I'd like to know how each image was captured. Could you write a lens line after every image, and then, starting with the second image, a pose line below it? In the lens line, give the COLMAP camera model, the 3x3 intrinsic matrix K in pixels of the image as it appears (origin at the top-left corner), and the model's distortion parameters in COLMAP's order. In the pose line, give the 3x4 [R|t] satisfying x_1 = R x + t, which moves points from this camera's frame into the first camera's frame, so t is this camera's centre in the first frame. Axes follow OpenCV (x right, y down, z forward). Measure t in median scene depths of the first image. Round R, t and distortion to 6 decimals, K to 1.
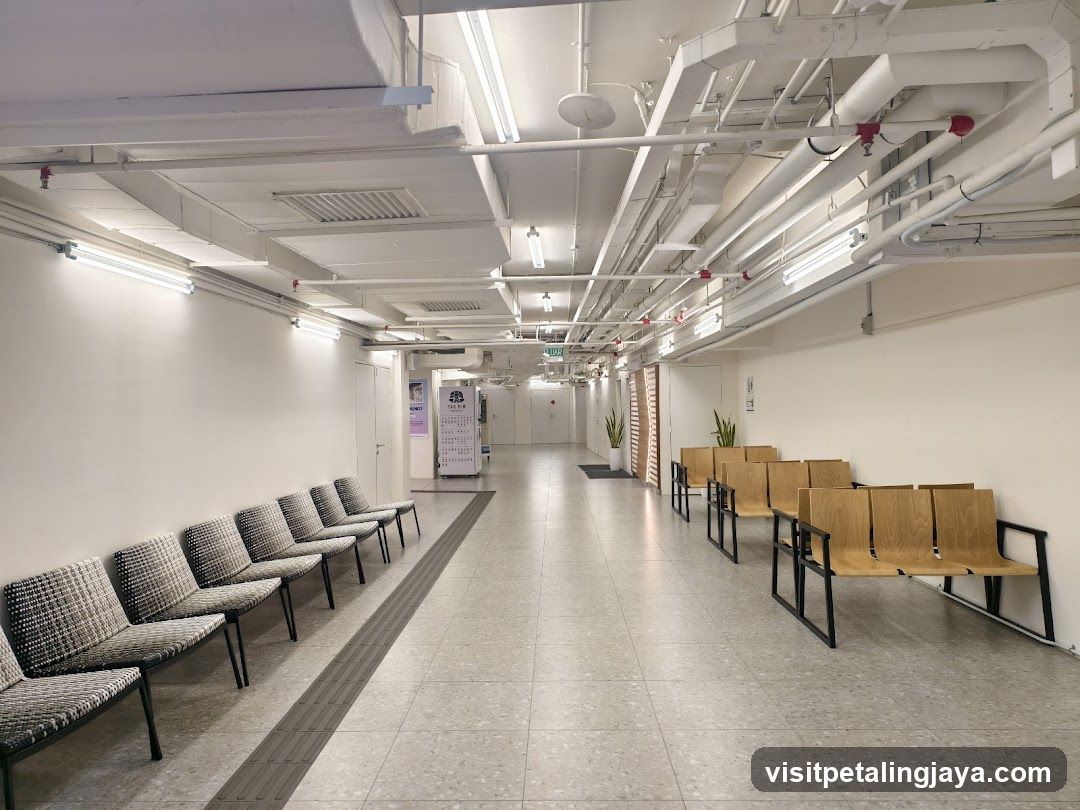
lens RADIAL K [[734.4, 0, 540.0], [0, 734.4, 405.0], [0, 0, 1]] dist [0.043336, 0.002360]
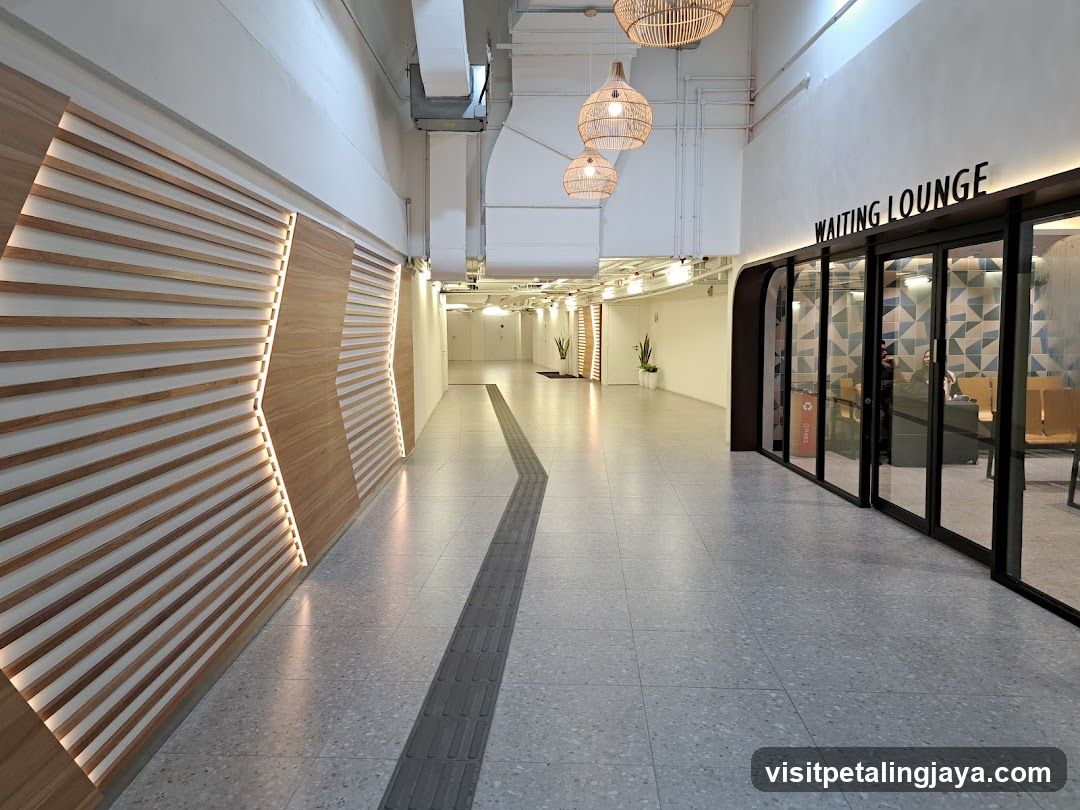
lens RADIAL K [[734.4, 0, 540.0], [0, 734.4, 405.0], [0, 0, 1]] dist [0.043336, 0.002360]
pose [[0.993417, -0.004138, 0.114477, -0.124290], [-0.007670, 0.994702, 0.102511, 0.000990], [-0.114295, -0.102714, 0.988123, -0.470922]]
